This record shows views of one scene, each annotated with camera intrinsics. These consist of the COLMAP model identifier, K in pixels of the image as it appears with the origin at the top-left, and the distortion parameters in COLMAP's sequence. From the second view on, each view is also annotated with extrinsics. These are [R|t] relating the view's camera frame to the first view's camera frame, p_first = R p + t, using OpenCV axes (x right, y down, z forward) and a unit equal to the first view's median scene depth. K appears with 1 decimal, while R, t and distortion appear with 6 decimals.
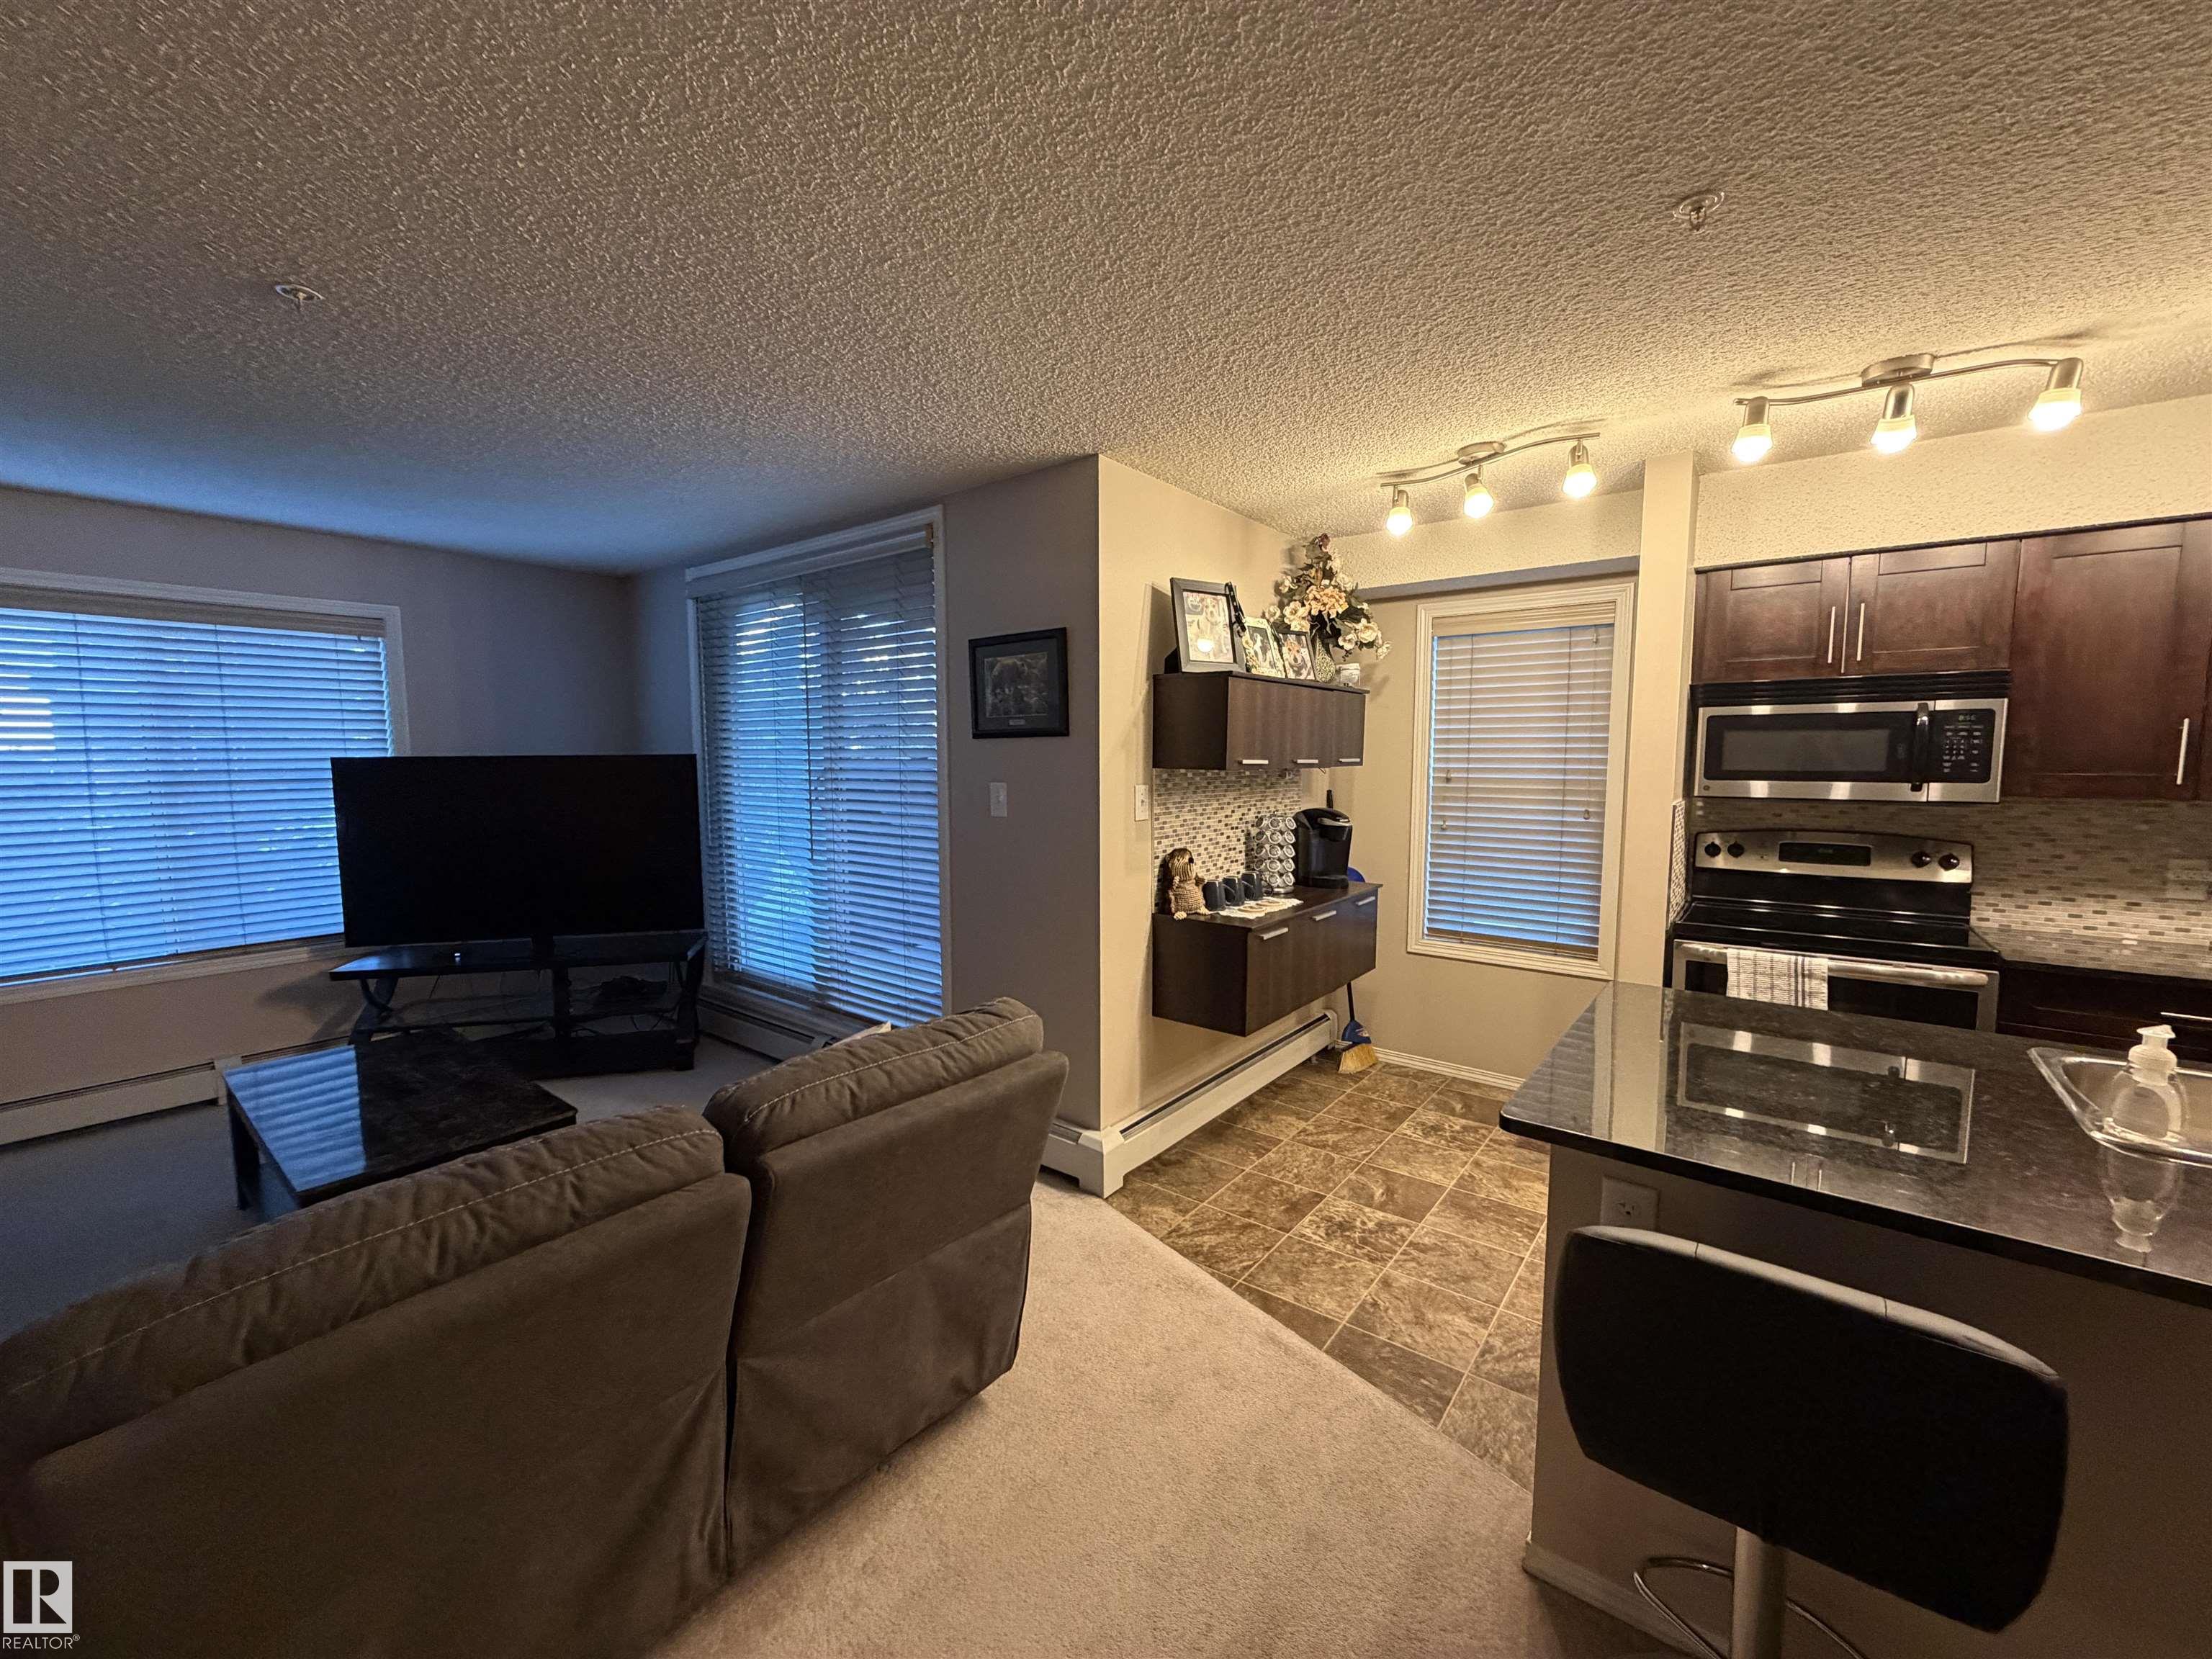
lens RADIAL K [[879.6, 0, 1102.3], [0, 879.6, 831.7], [0, 0, 1]] dist [0.001048, 0.000005]
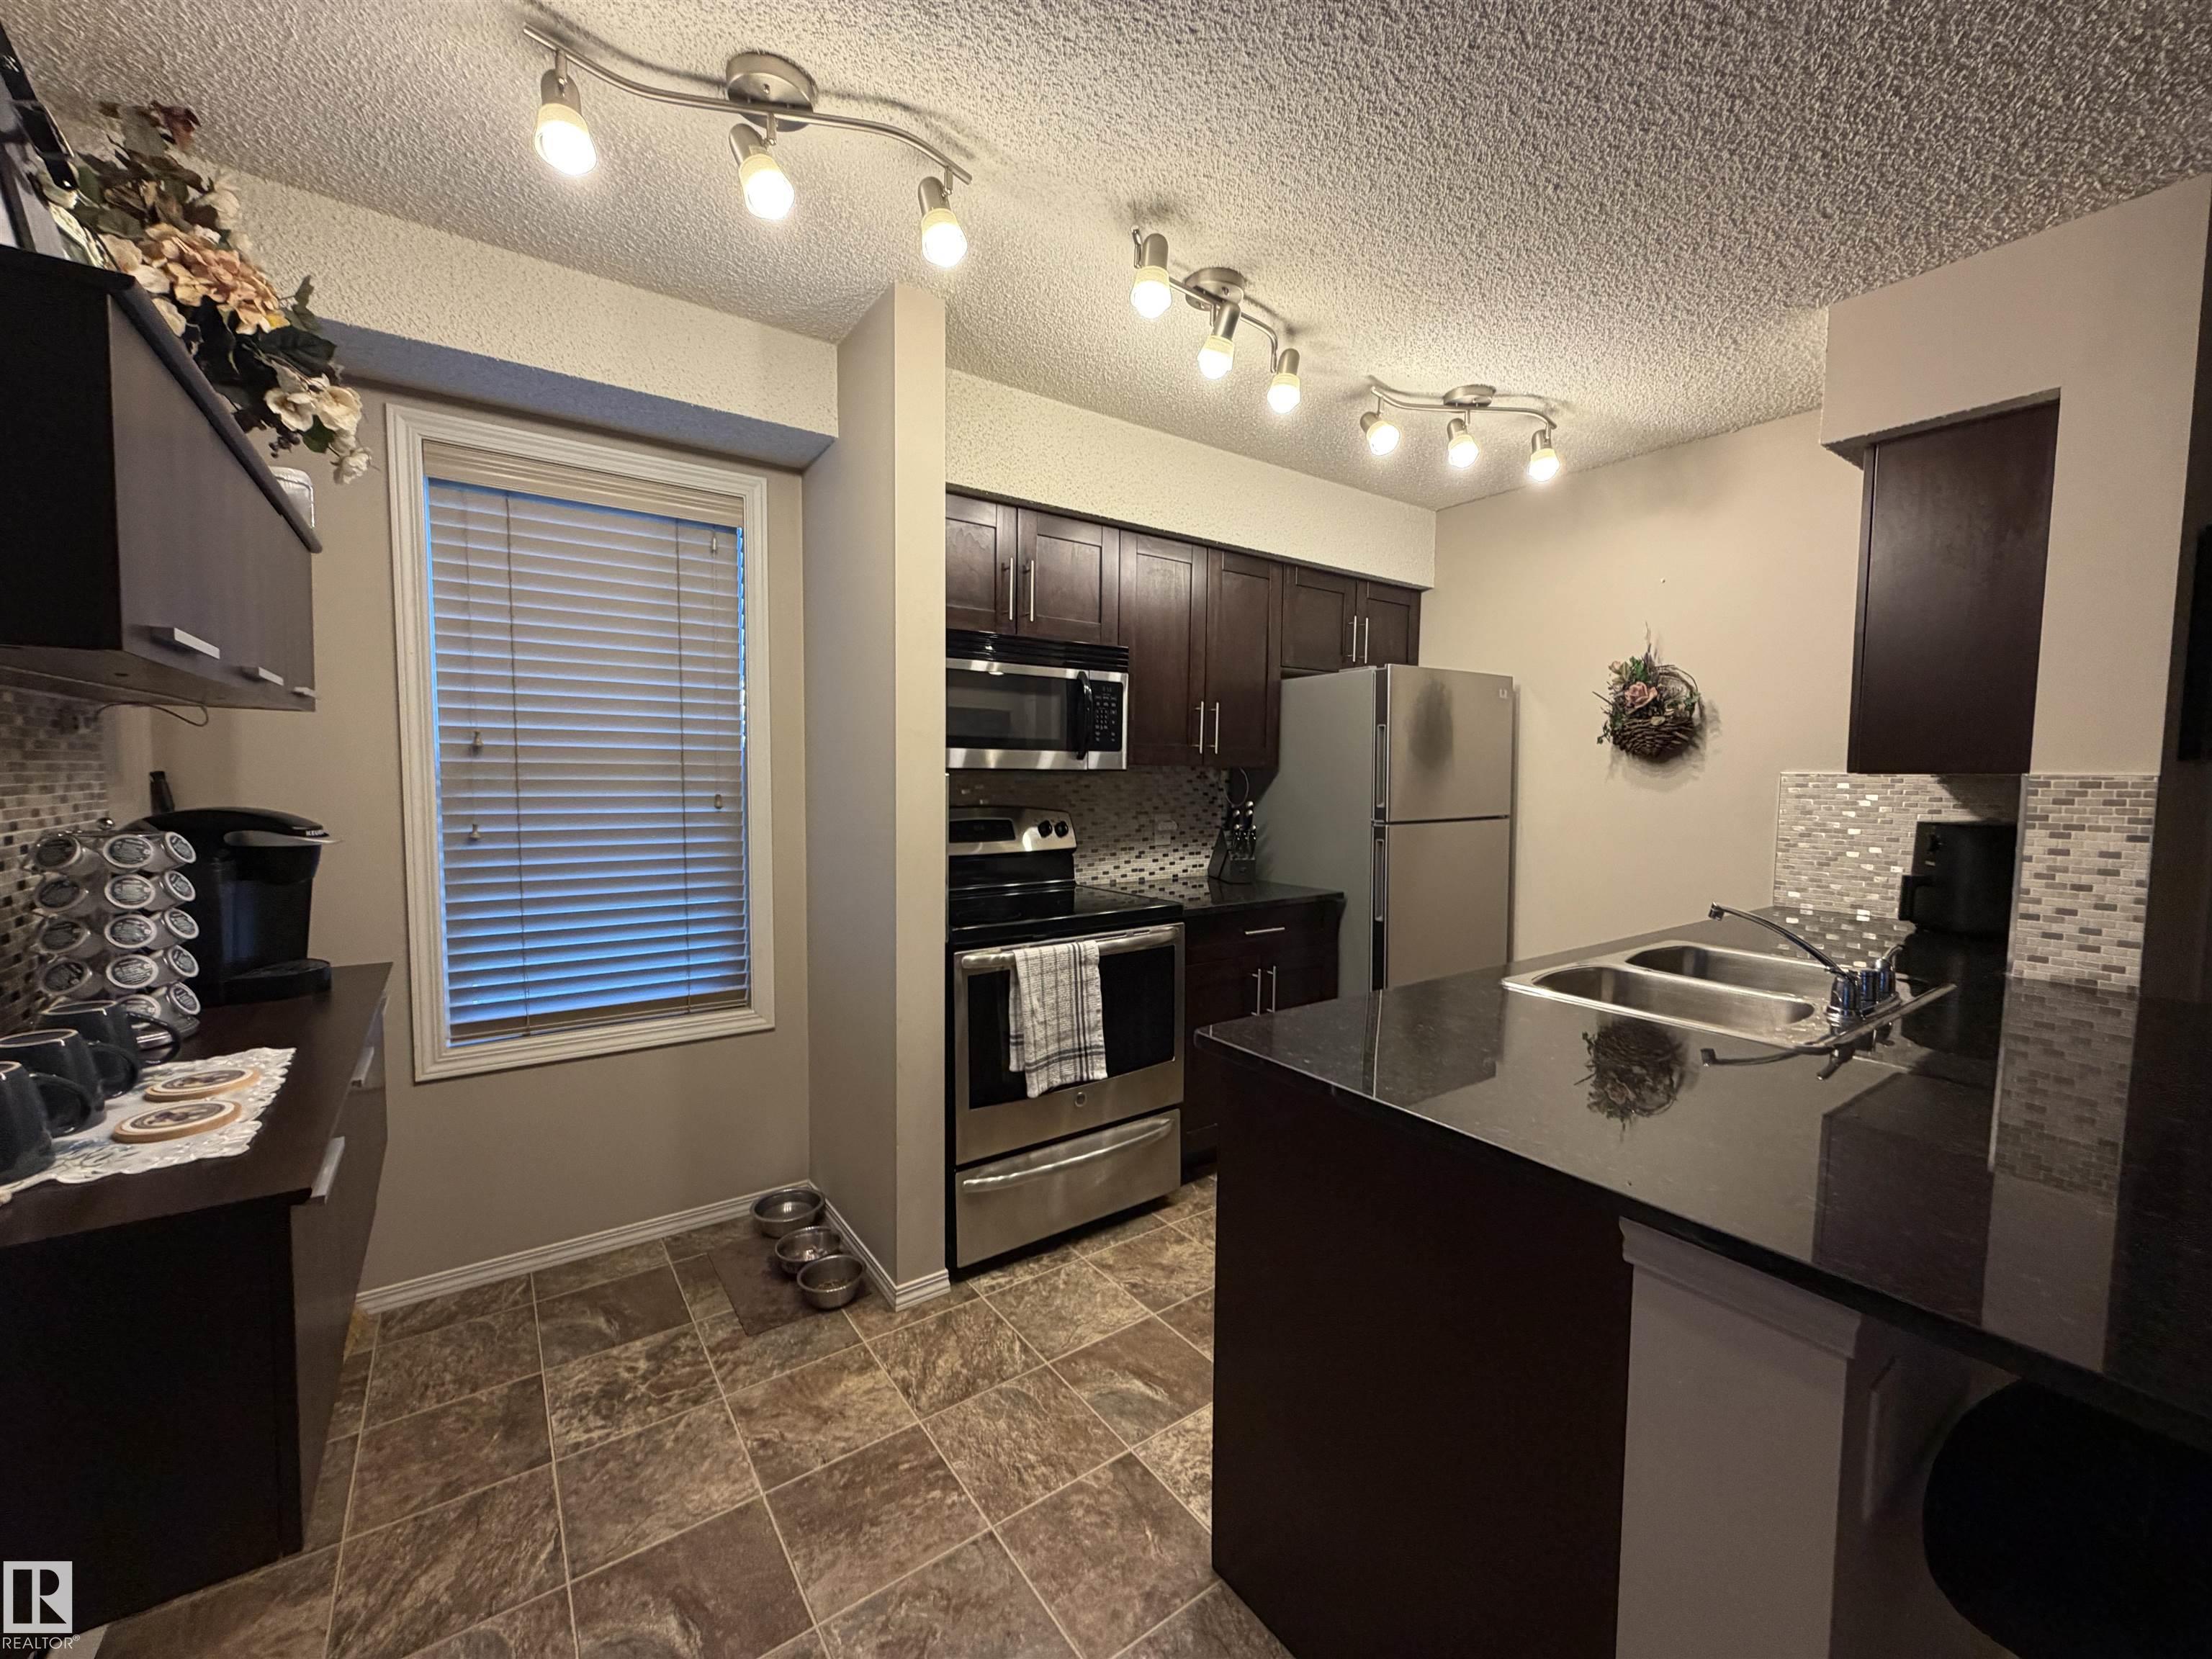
lens RADIAL K [[879.6, 0, 1099.1], [0, 879.6, 832.3], [0, 0, 1]] dist [0.001048, 0.000005]
pose [[0.287213, -0.062950, 0.955796, -0.029089], [0.072273, 0.996418, 0.043908, -0.004877], [-0.955136, 0.056467, 0.290734, 0.581817]]
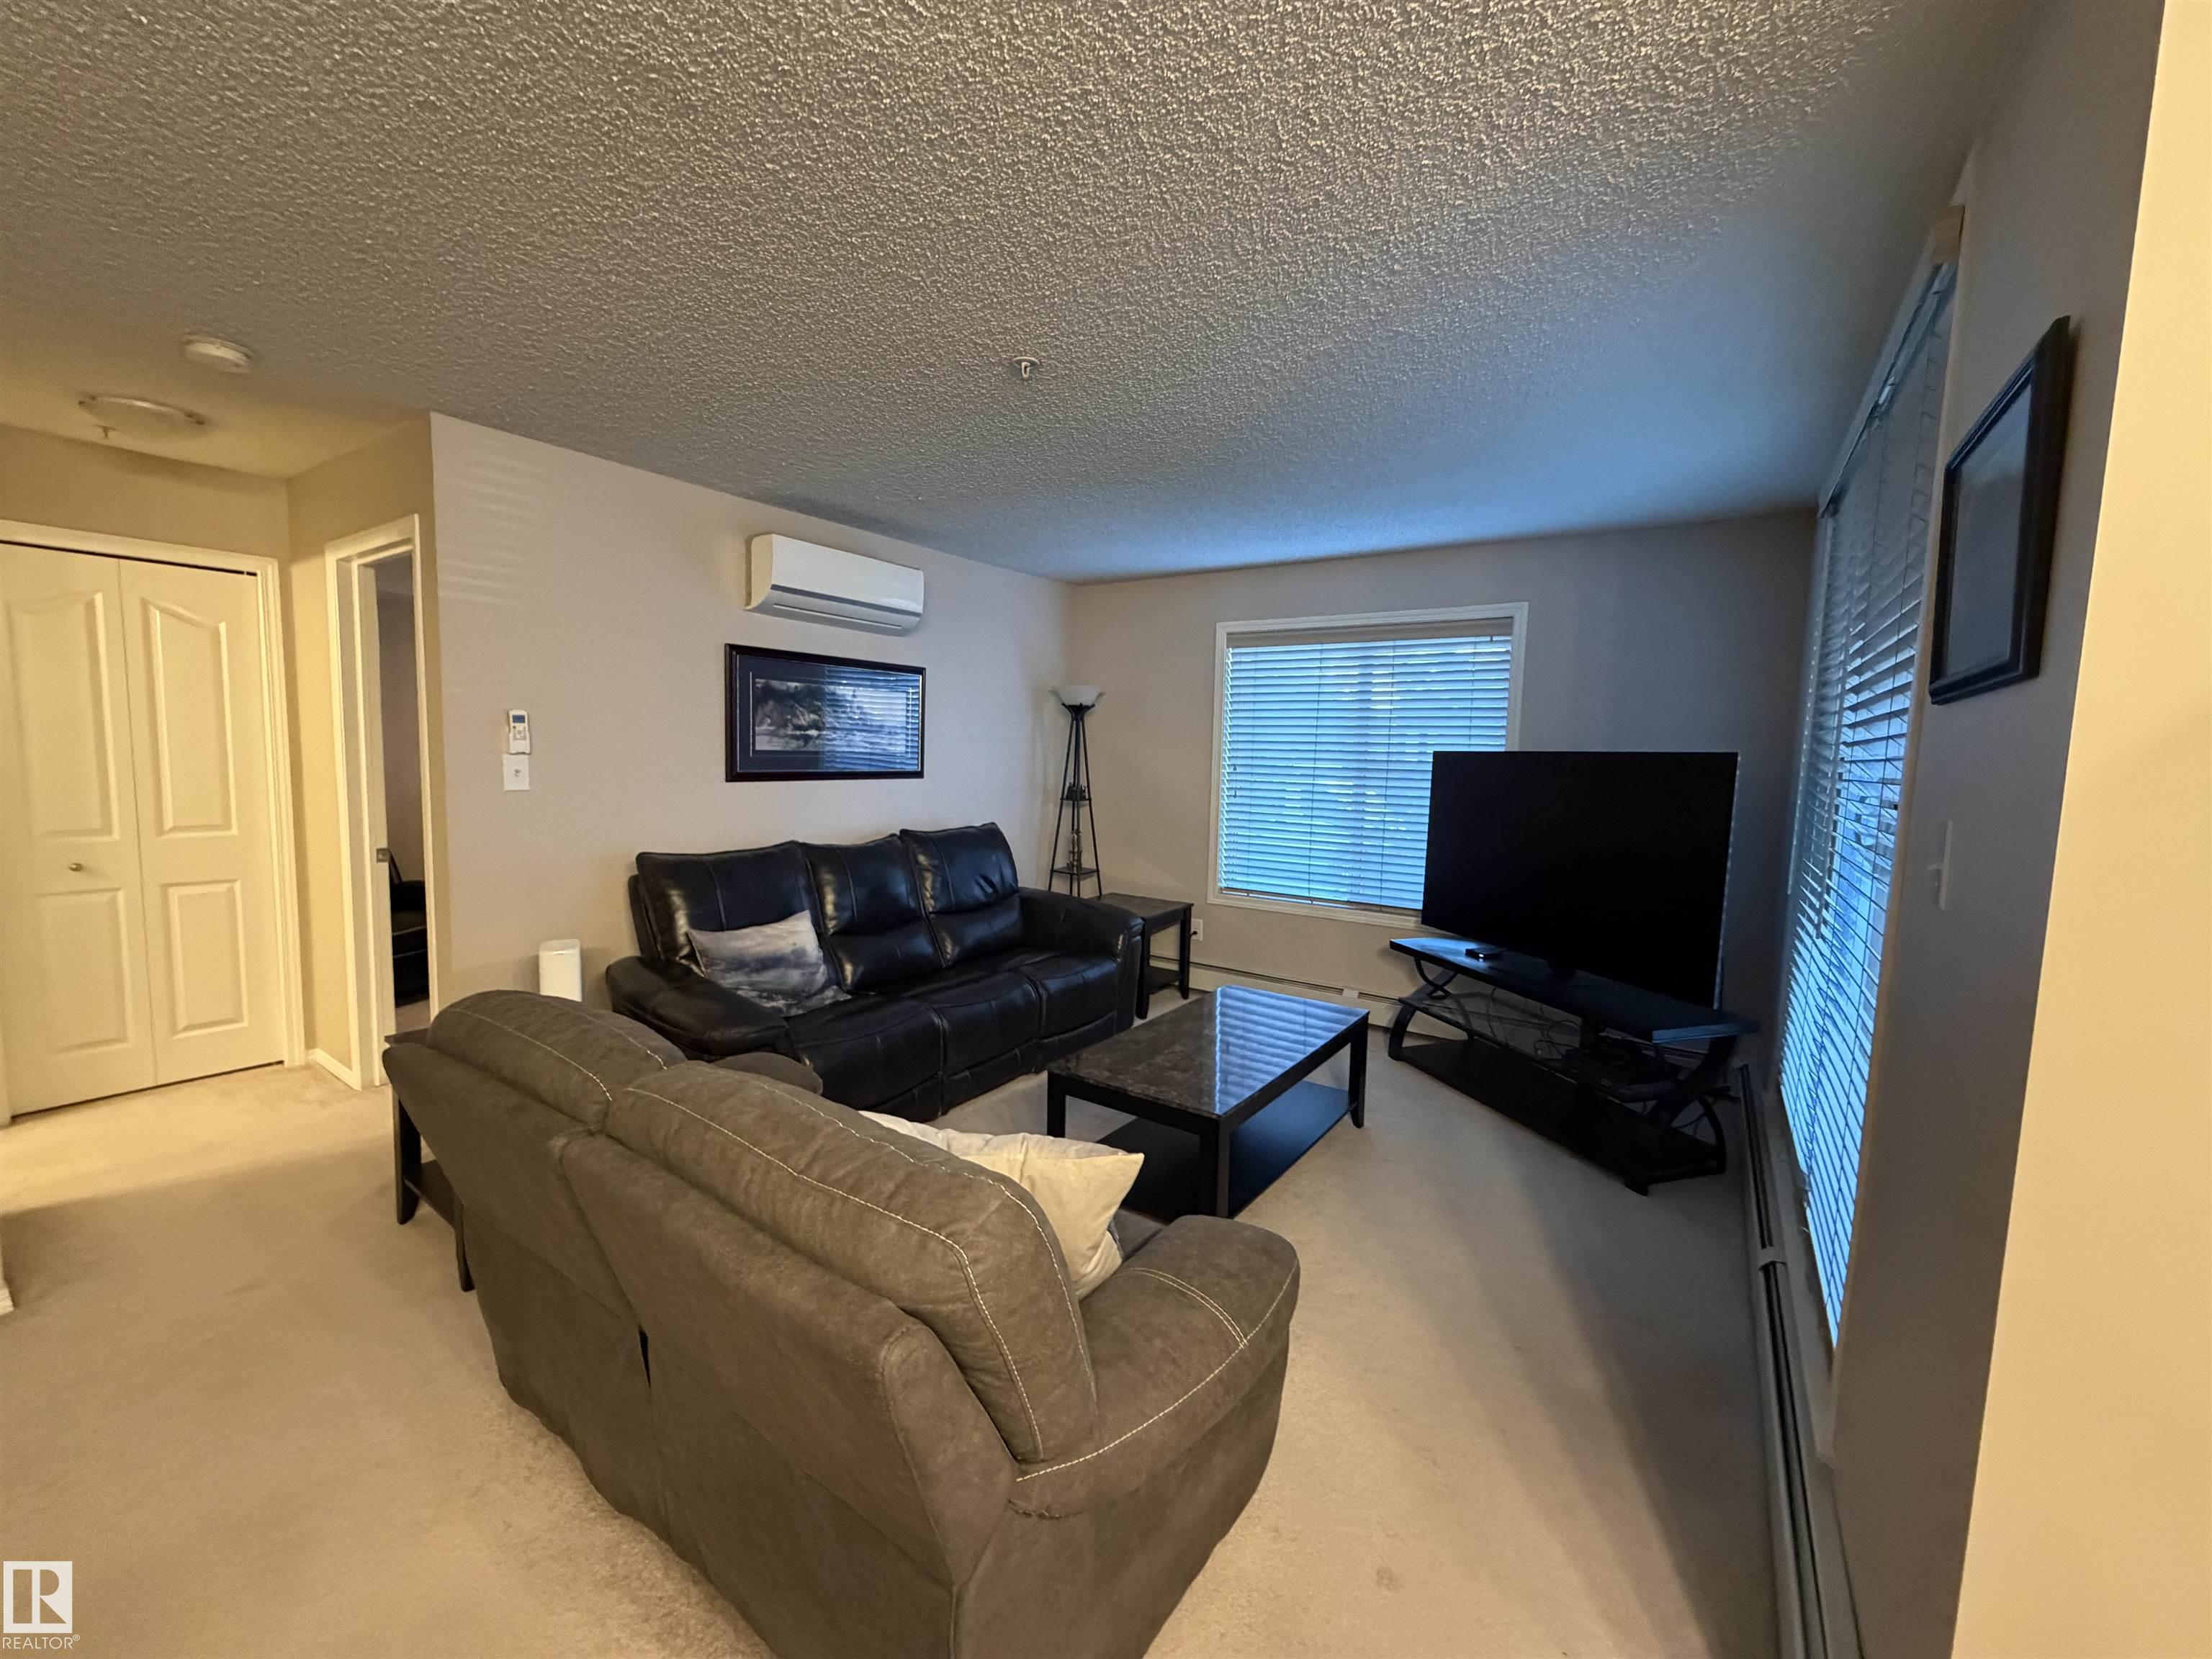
lens RADIAL K [[879.6, 0, 1103.2], [0, 879.6, 829.0], [0, 0, 1]] dist [0.001048, 0.000005]
pose [[0.065678, 0.095011, -0.993307, 0.227496], [-0.118030, 0.989208, 0.086815, -0.040063], [0.990836, 0.111538, 0.076184, 0.602126]]
